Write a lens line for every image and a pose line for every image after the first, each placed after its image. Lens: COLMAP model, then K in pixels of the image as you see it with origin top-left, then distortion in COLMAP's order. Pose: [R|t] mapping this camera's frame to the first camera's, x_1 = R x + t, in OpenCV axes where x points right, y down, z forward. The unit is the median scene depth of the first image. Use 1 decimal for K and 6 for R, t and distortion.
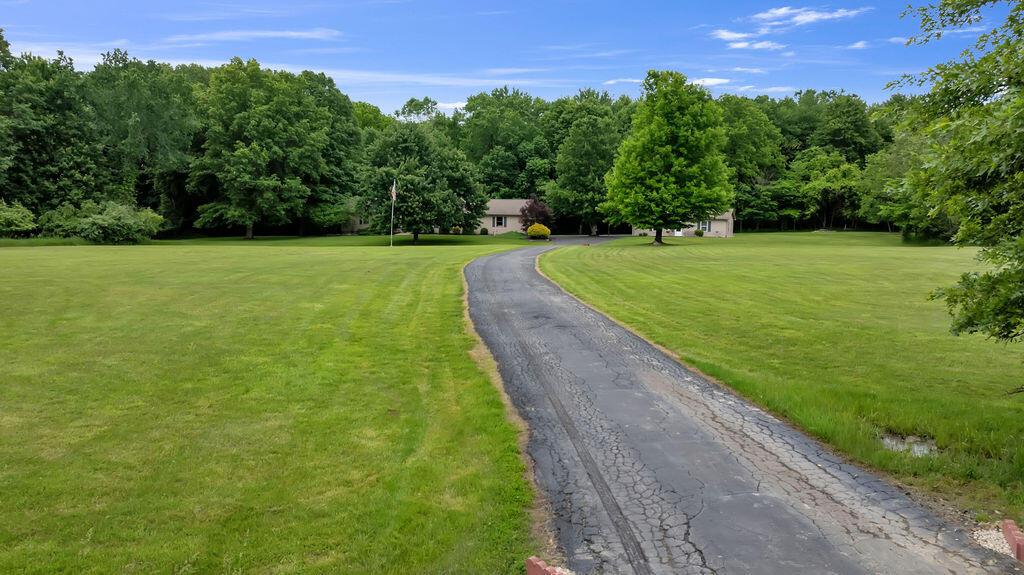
lens RADIAL K [[739.3, 0, 512.0], [0, 739.3, 287.5], [0, 0, 1]] dist [0.000000, -0.002697]
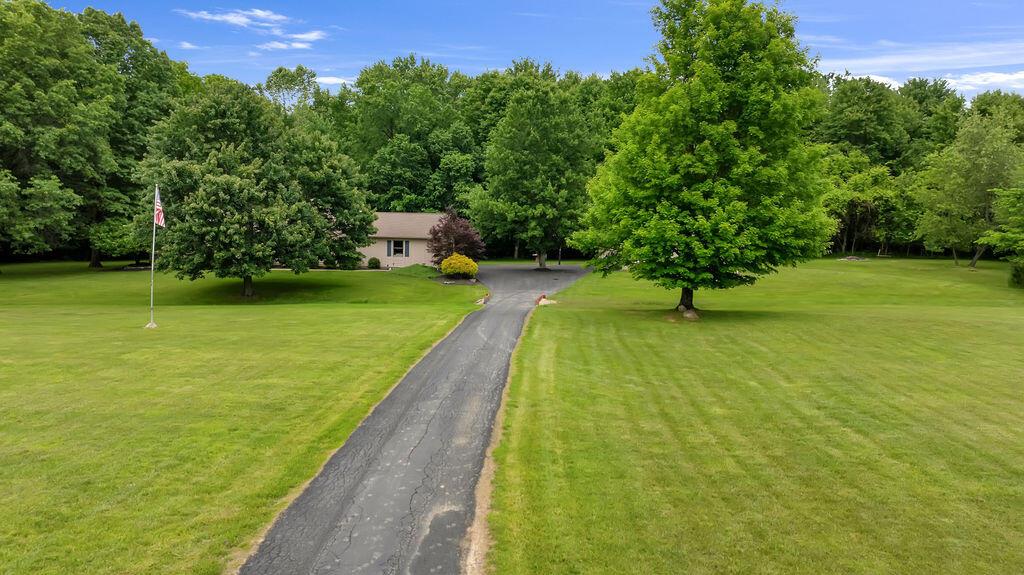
lens RADIAL K [[739.3, 0, 512.0], [0, 739.3, 287.5], [0, 0, 1]] dist [0.000000, -0.002697]
pose [[0.993956, -0.004437, 0.109687, 0.011456], [0.004510, 0.999990, -0.000420, -0.056229], [-0.109684, 0.000913, 0.993966, 0.360121]]
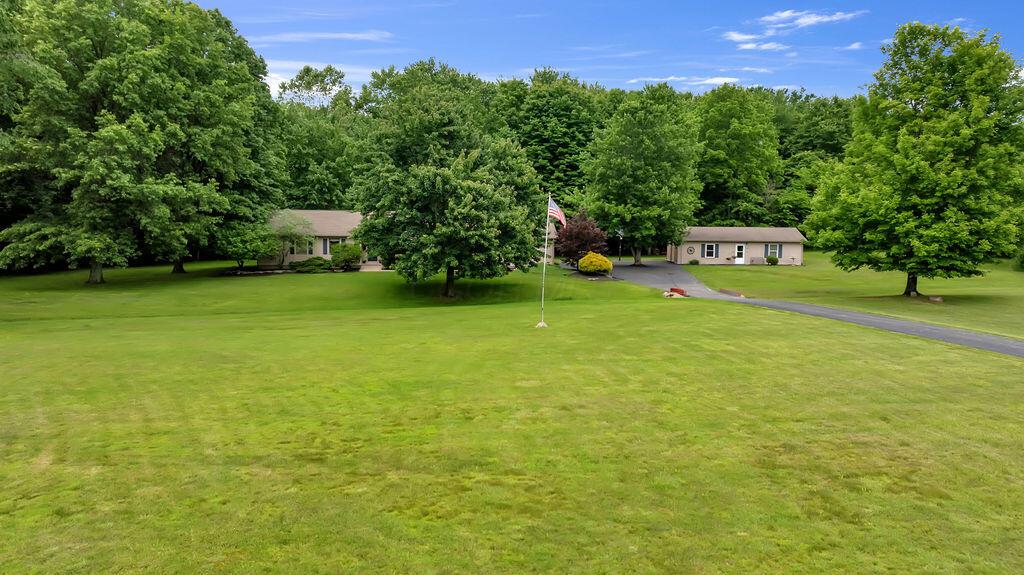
lens RADIAL K [[724.1, 0, 512.0], [0, 724.1, 287.5], [0, 0, 1]] dist [0.003806, 0.002621]
pose [[0.944973, -0.033003, 0.325479, -0.250080], [0.031245, 0.999455, 0.010628, -0.062282], [-0.325653, 0.000126, 0.945490, 0.381977]]
